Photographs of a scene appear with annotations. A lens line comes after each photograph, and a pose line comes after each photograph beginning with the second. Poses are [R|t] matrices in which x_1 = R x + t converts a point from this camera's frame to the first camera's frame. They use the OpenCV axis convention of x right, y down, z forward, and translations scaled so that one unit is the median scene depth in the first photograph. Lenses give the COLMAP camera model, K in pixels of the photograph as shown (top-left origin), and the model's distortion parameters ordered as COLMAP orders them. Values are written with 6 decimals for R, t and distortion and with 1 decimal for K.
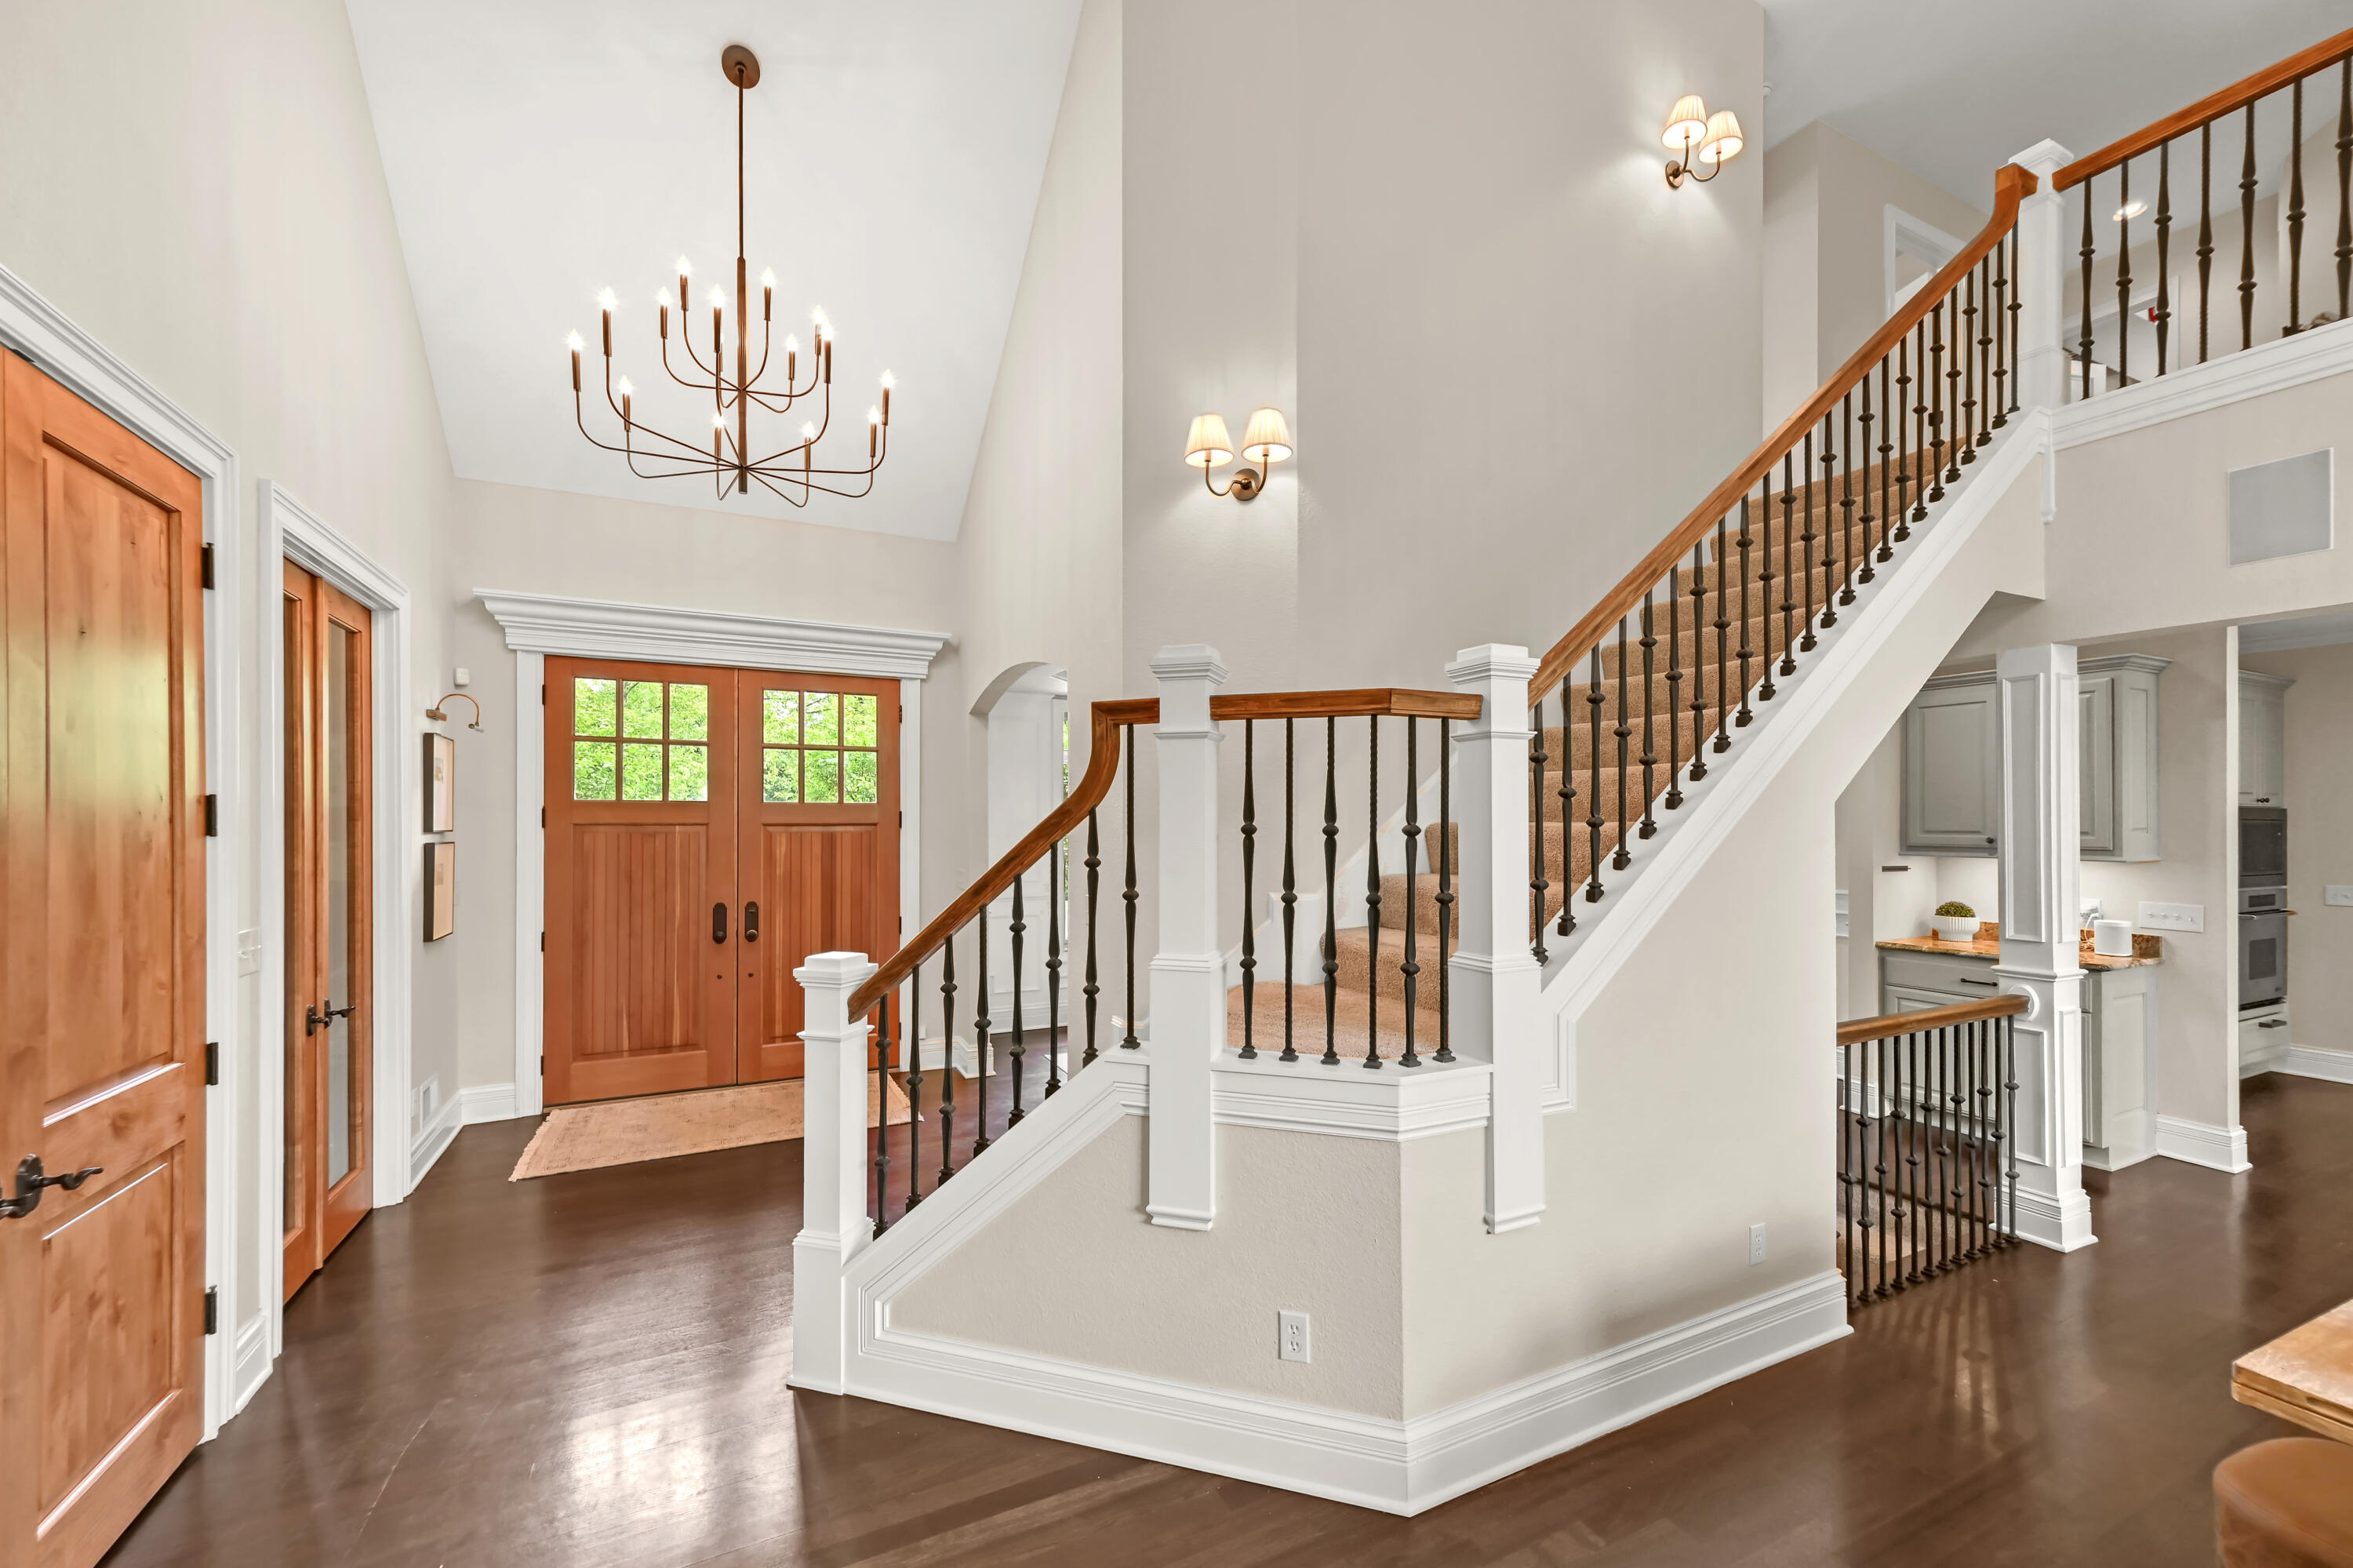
lens RADIAL K [[898.9, 0, 1176.8], [0, 898.9, 824.3], [0, 0, 1]] dist [0.000441, 0.000154]
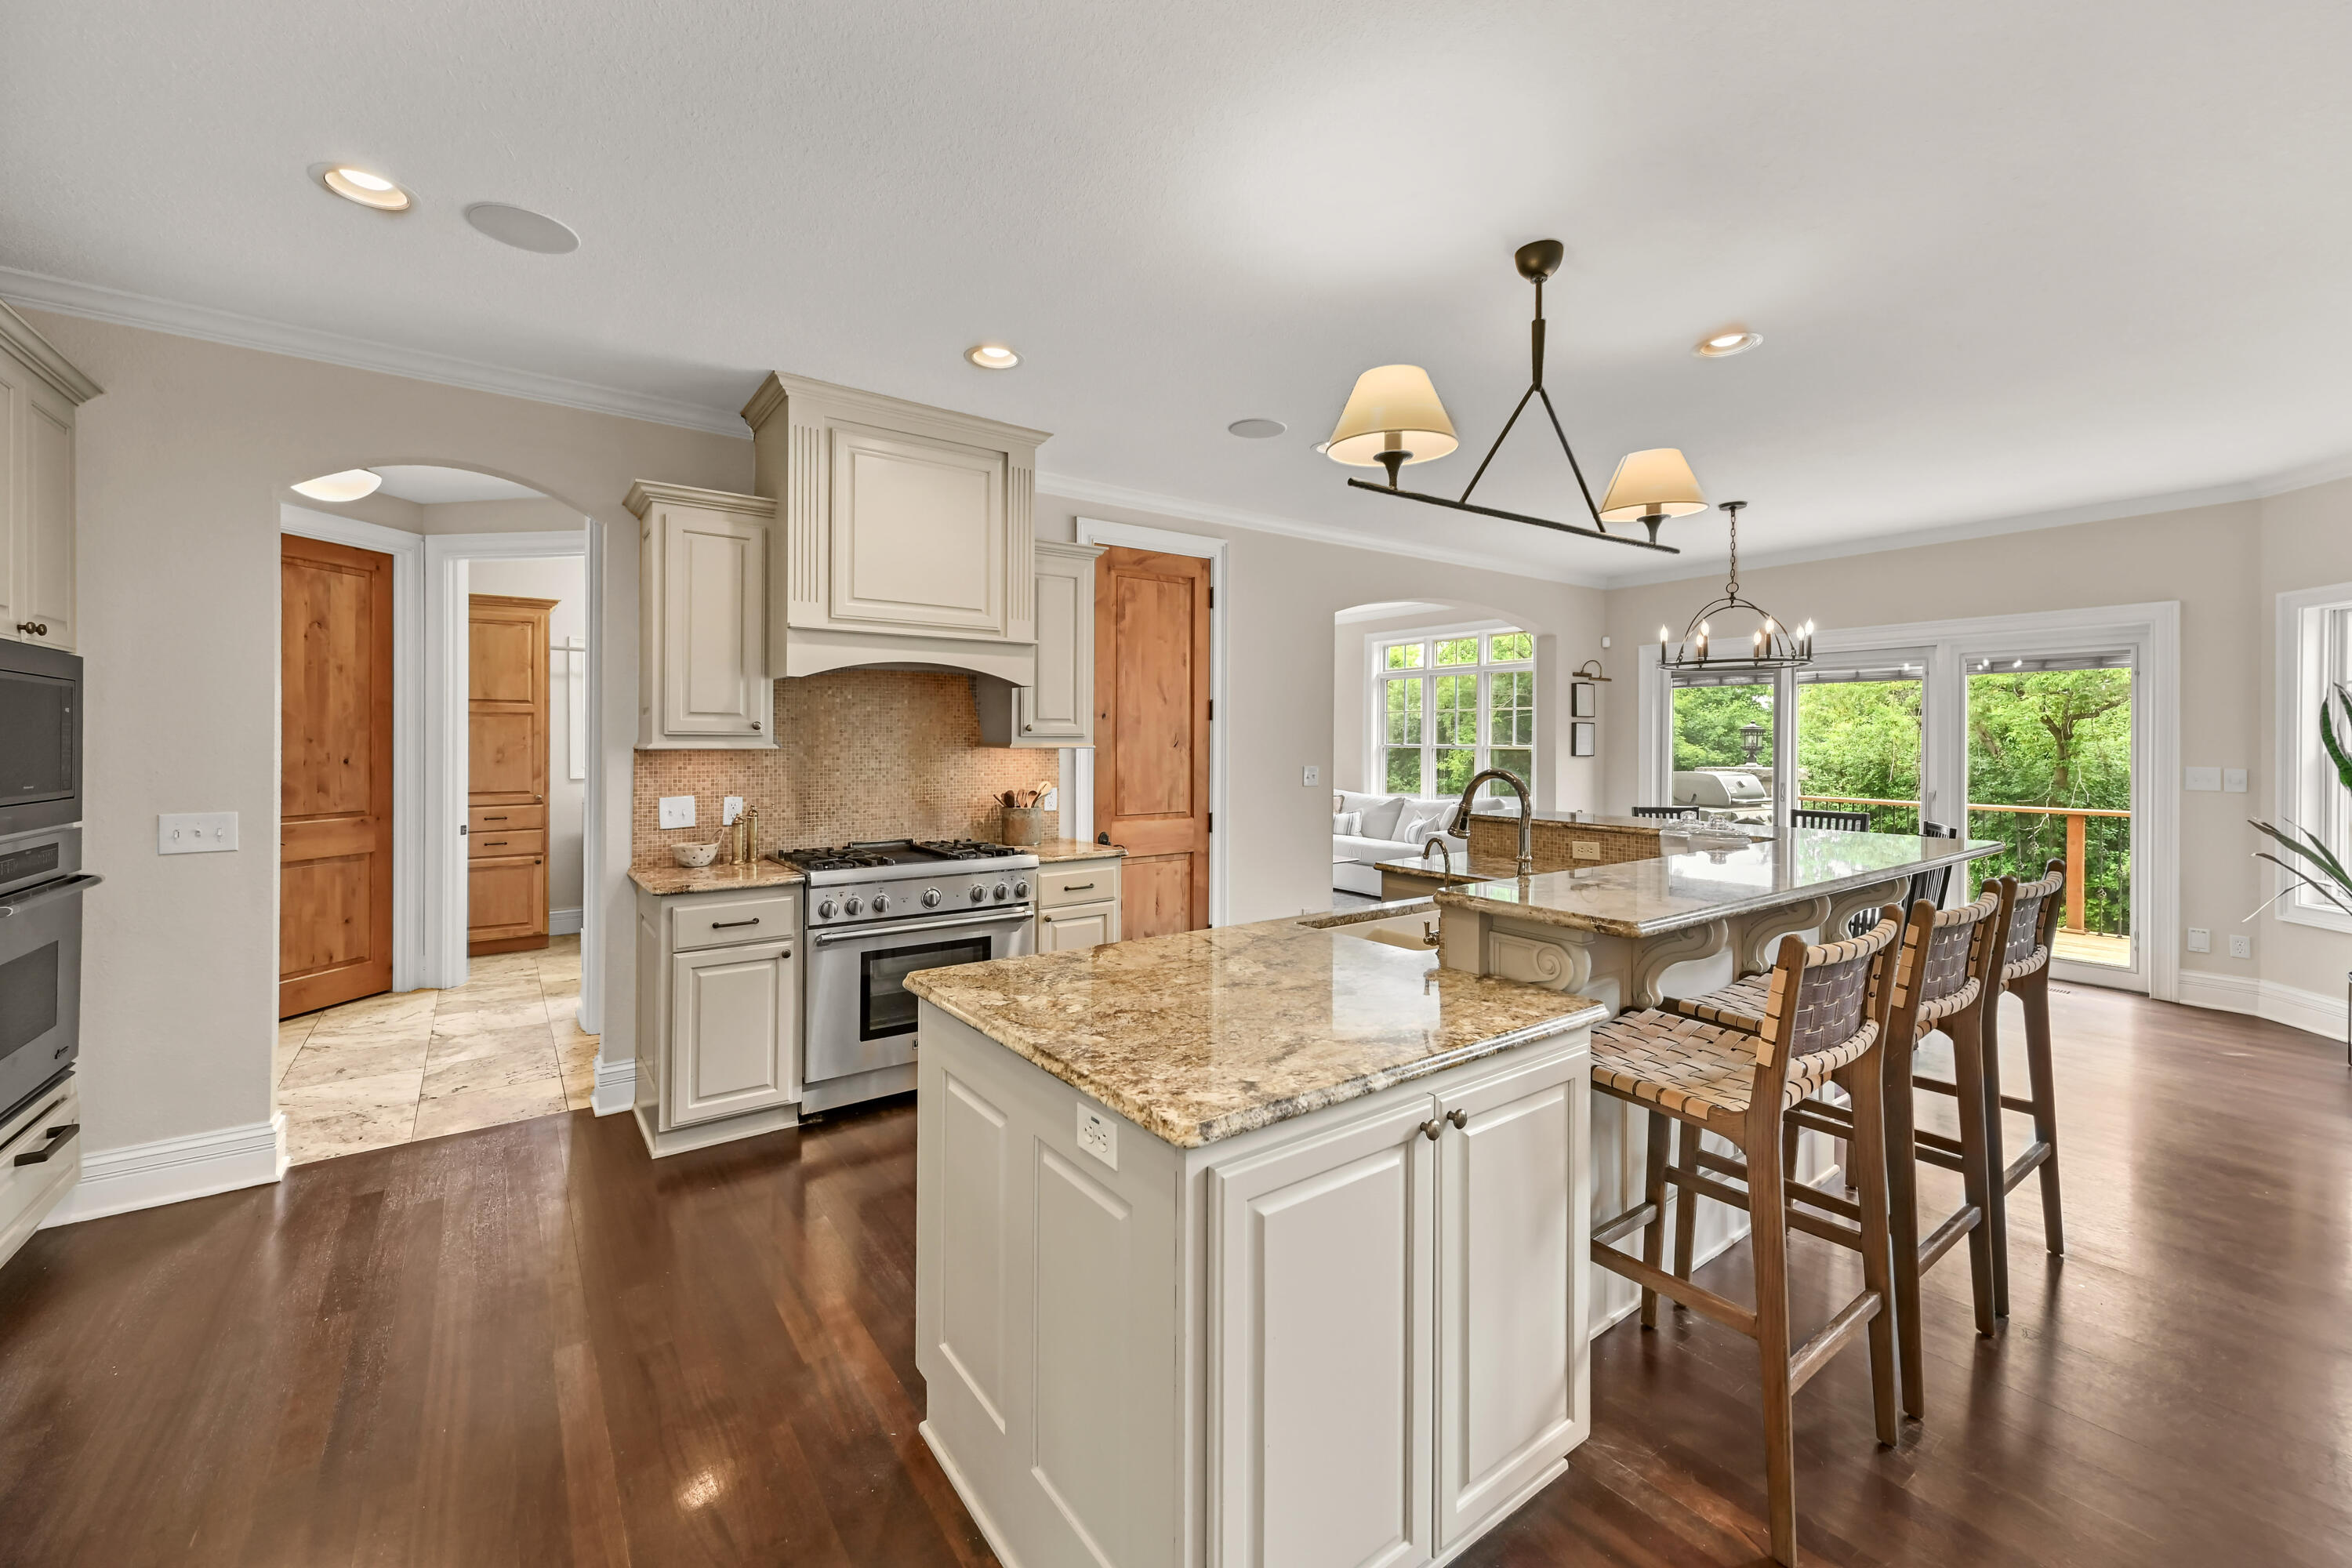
lens RADIAL K [[935.6, 0, 1172.0], [0, 935.6, 736.5], [0, 0, 1]] dist [0.002569, 0.000156]
pose [[-0.180620, 0.001720, 0.983551, 1.104491], [-0.000079, 0.999998, -0.001764, 0.043011], [-0.983553, -0.000397, -0.180619, 0.899790]]
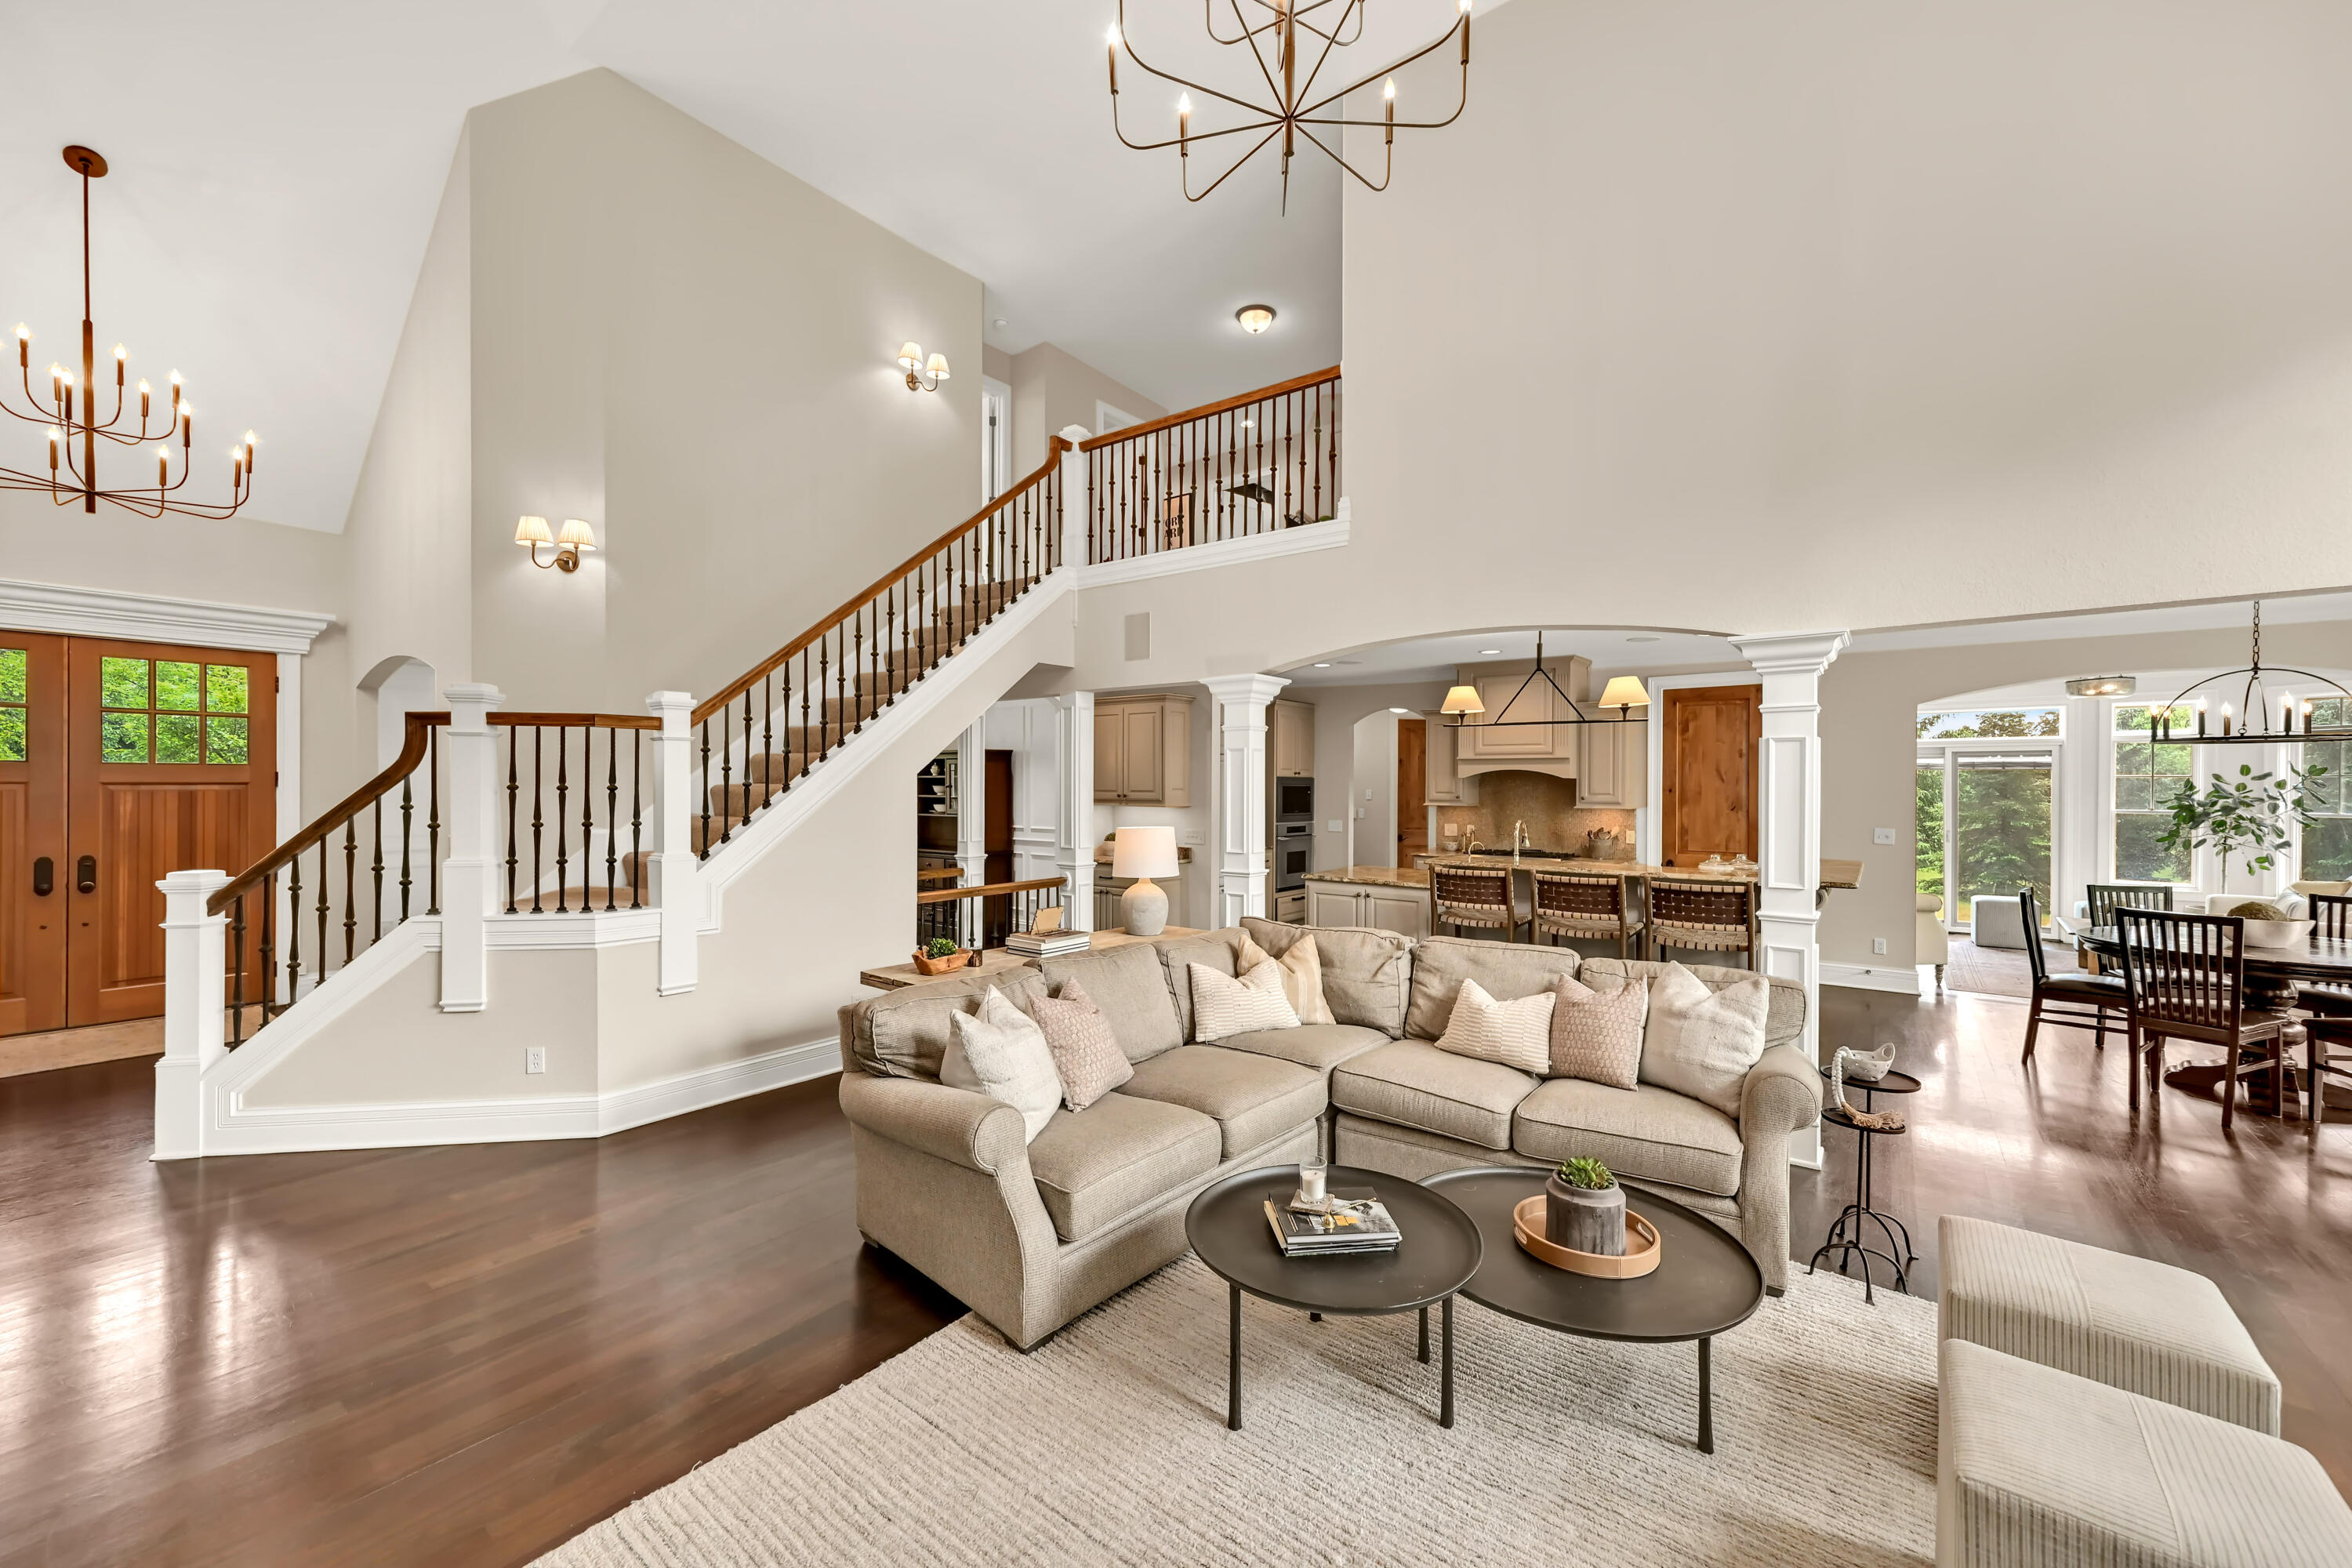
lens RADIAL K [[904.6, 0, 1166.9], [0, 904.6, 787.9], [0, 0, 1]] dist [0.003854, 0.000776]
pose [[0.898414, 0.001708, 0.439146, 0.314363], [-0.002688, 0.999995, 0.001610, 0.000731], [-0.439141, -0.002627, 0.898414, -0.824126]]
